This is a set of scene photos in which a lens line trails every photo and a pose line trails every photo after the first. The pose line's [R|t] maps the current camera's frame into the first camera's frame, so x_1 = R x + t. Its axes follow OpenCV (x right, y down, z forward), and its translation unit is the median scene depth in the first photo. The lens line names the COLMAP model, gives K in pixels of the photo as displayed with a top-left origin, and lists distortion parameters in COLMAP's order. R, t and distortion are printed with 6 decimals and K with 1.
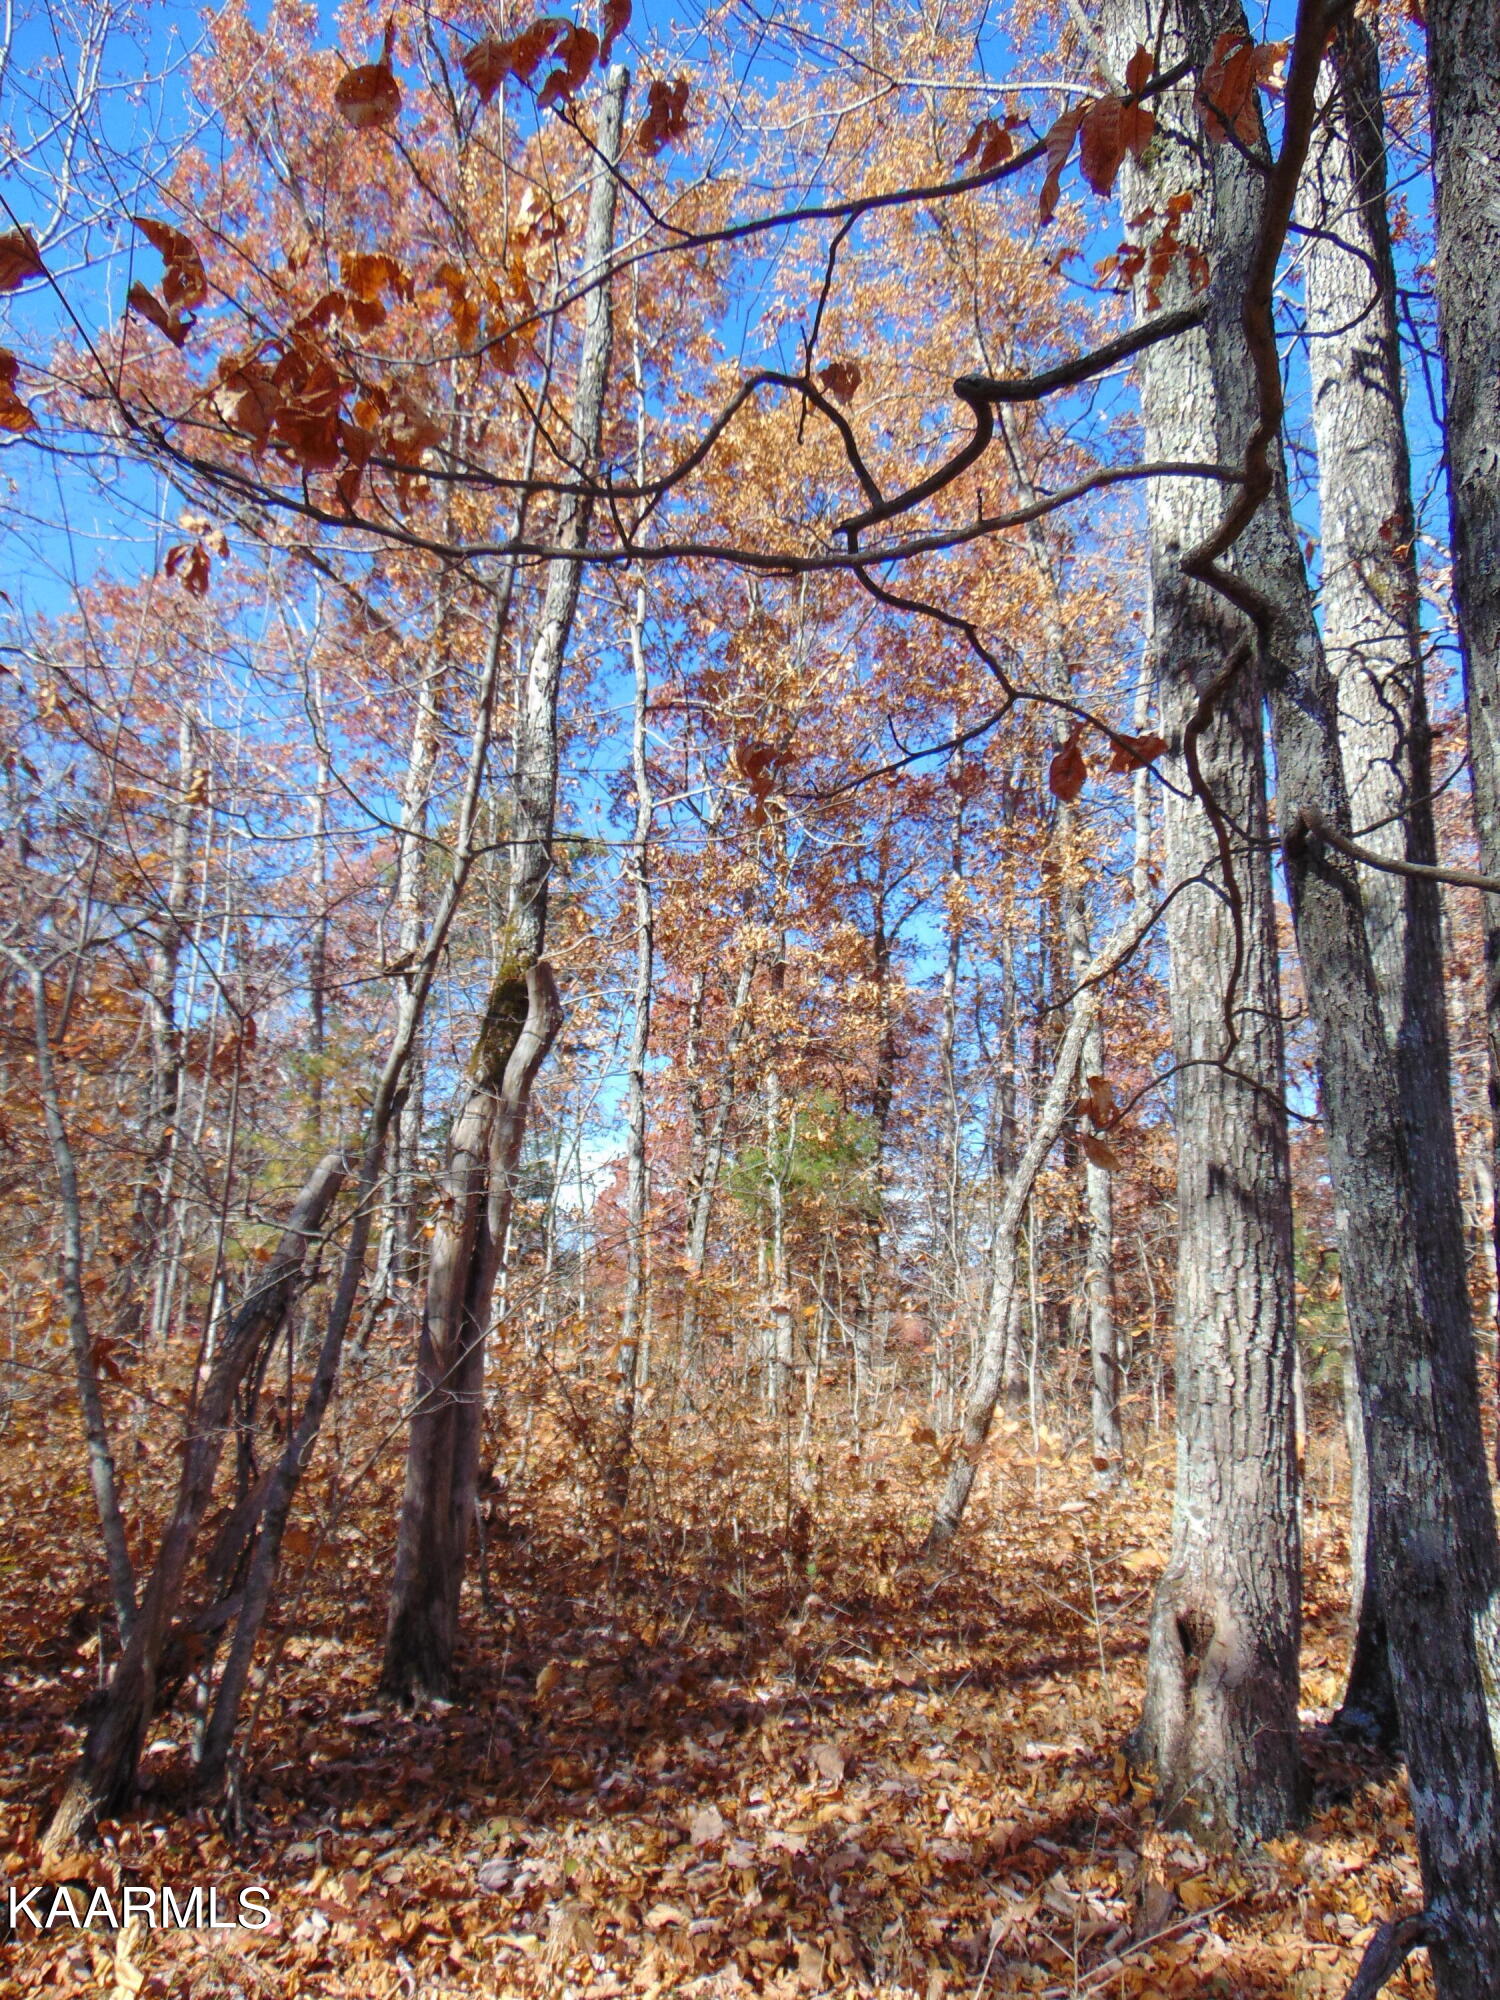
lens RADIAL K [[1509.2, 0, 750.0], [0, 1509.2, 1000.0], [0, 0, 1]] dist [-0.005176, 0.049556]
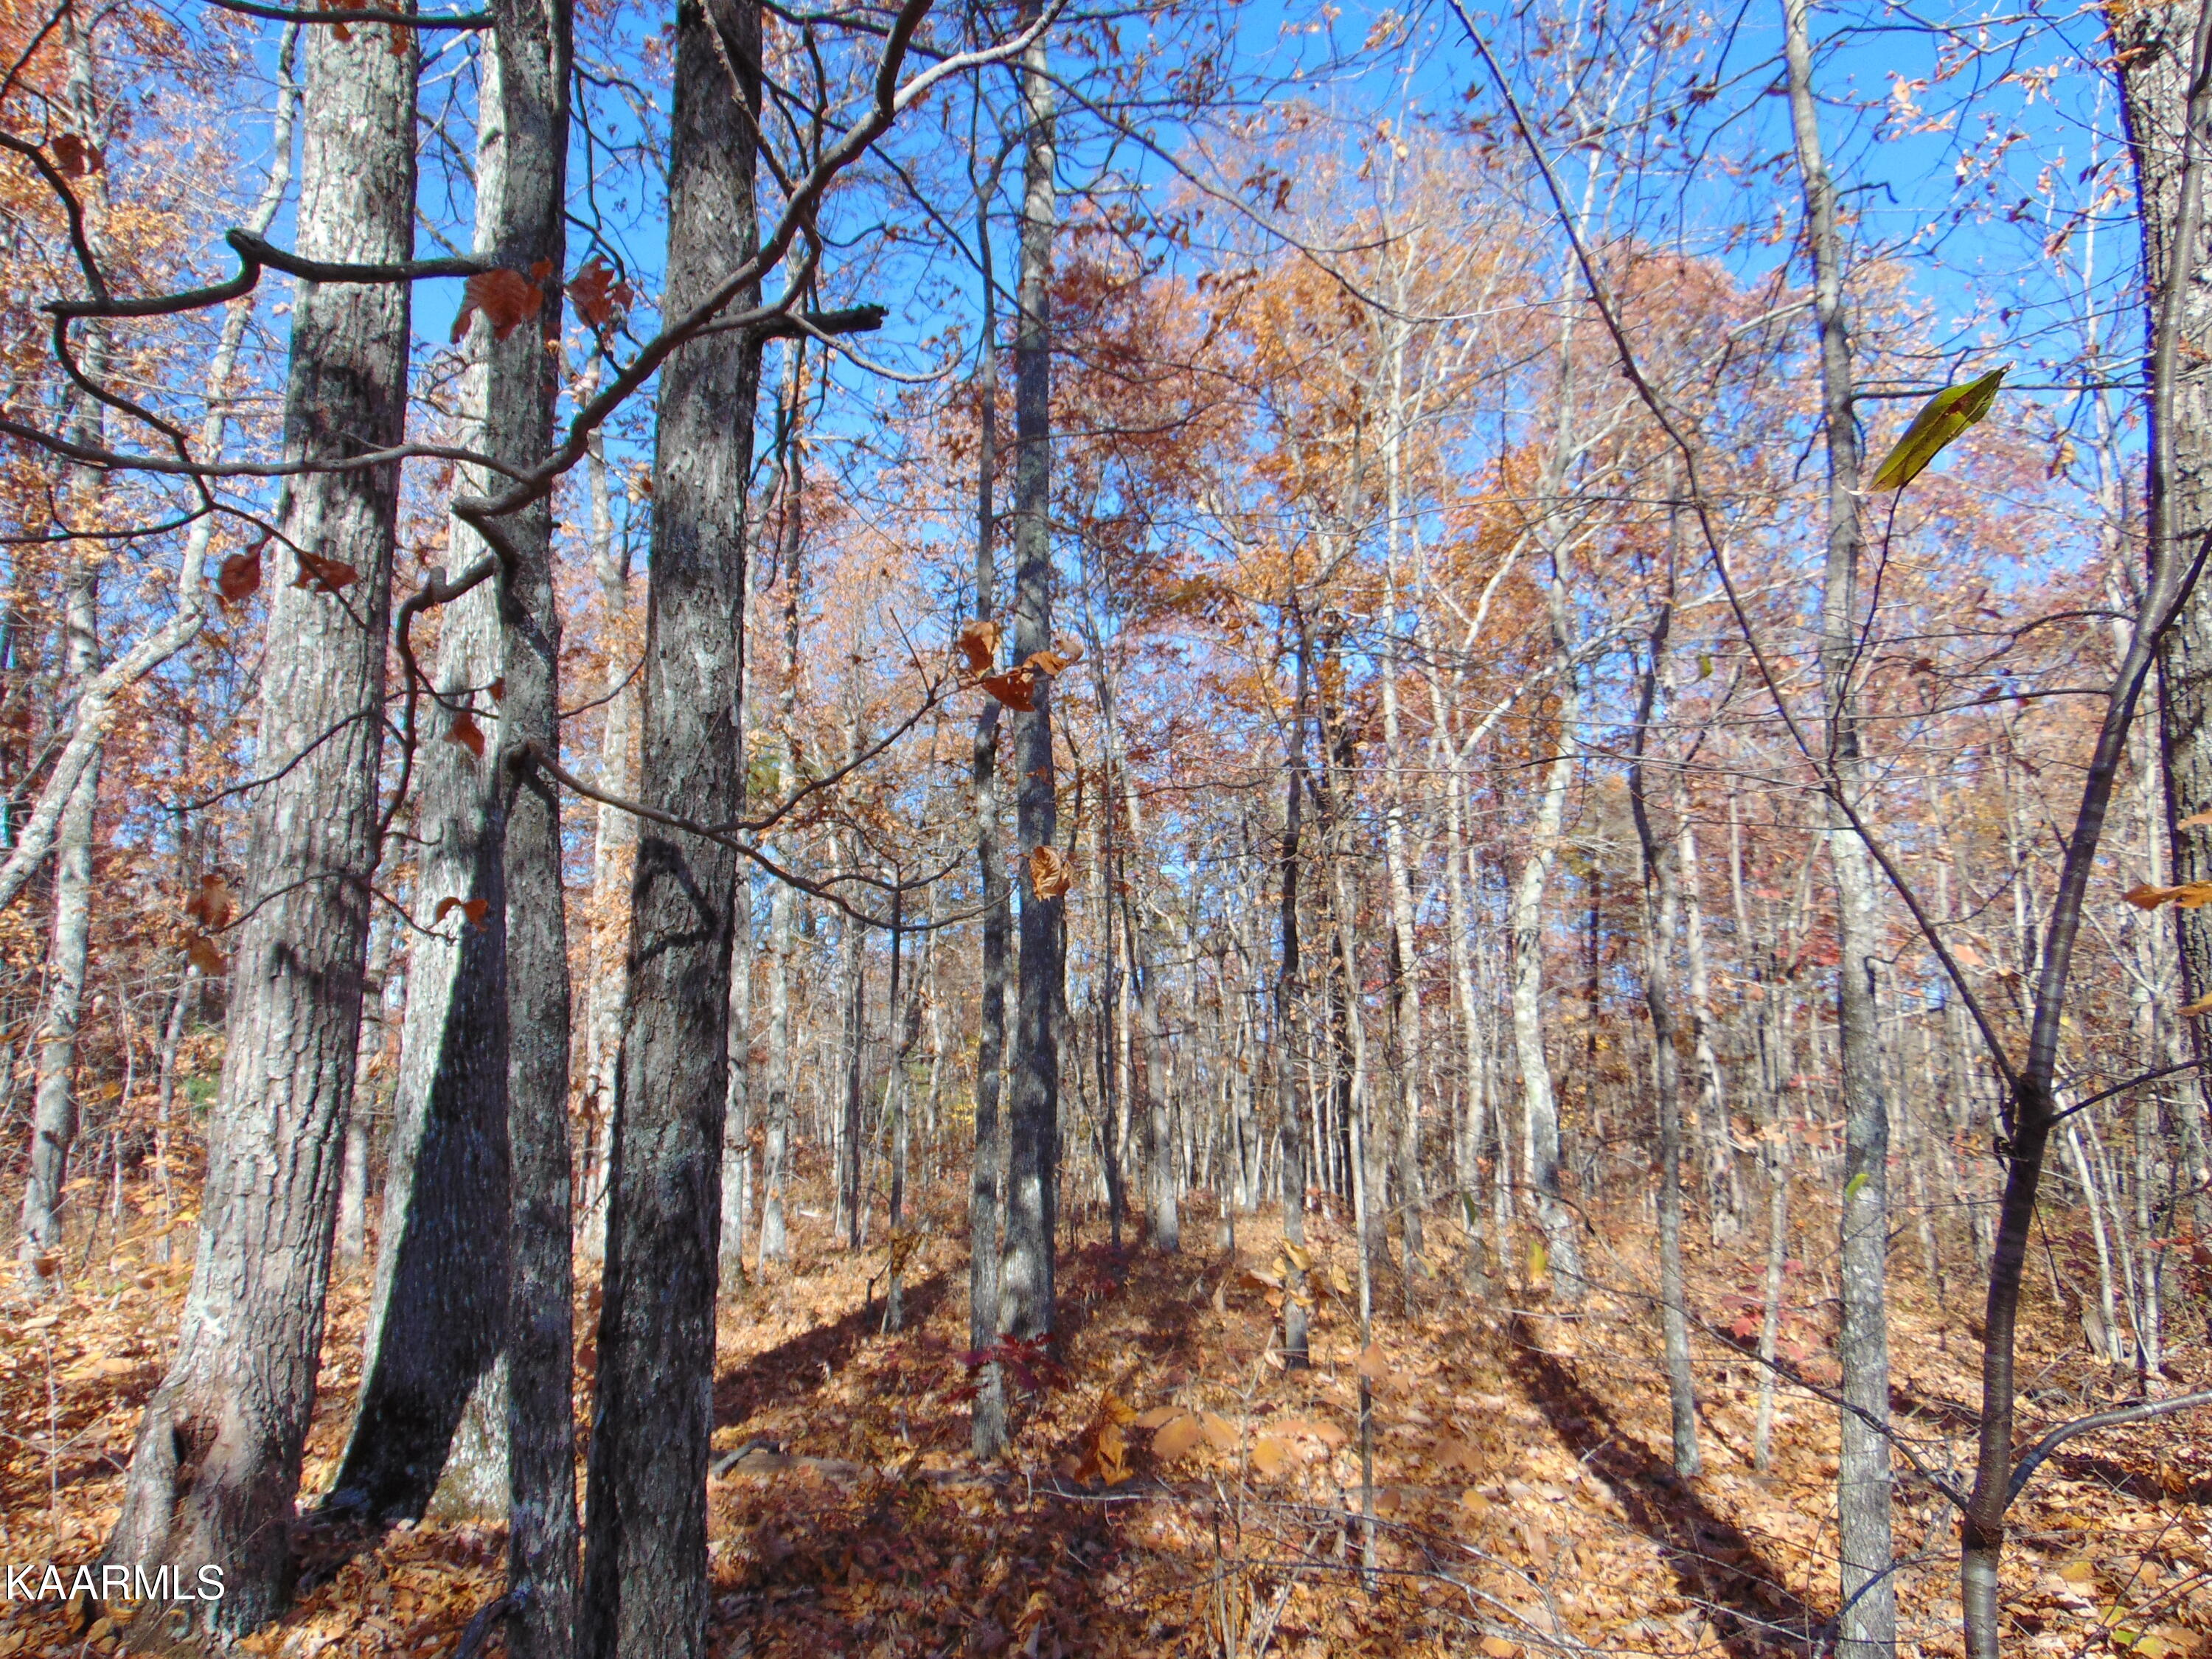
lens RADIAL K [[1669.2, 0, 1074.7], [0, 1669.2, 847.3], [0, 0, 1]] dist [-0.005176, 0.049556]
pose [[0.713822, 0.086572, 0.694955, -0.070682], [-0.135543, 0.990645, 0.015817, -0.033752], [-0.687085, -0.105487, 0.718879, -0.080377]]
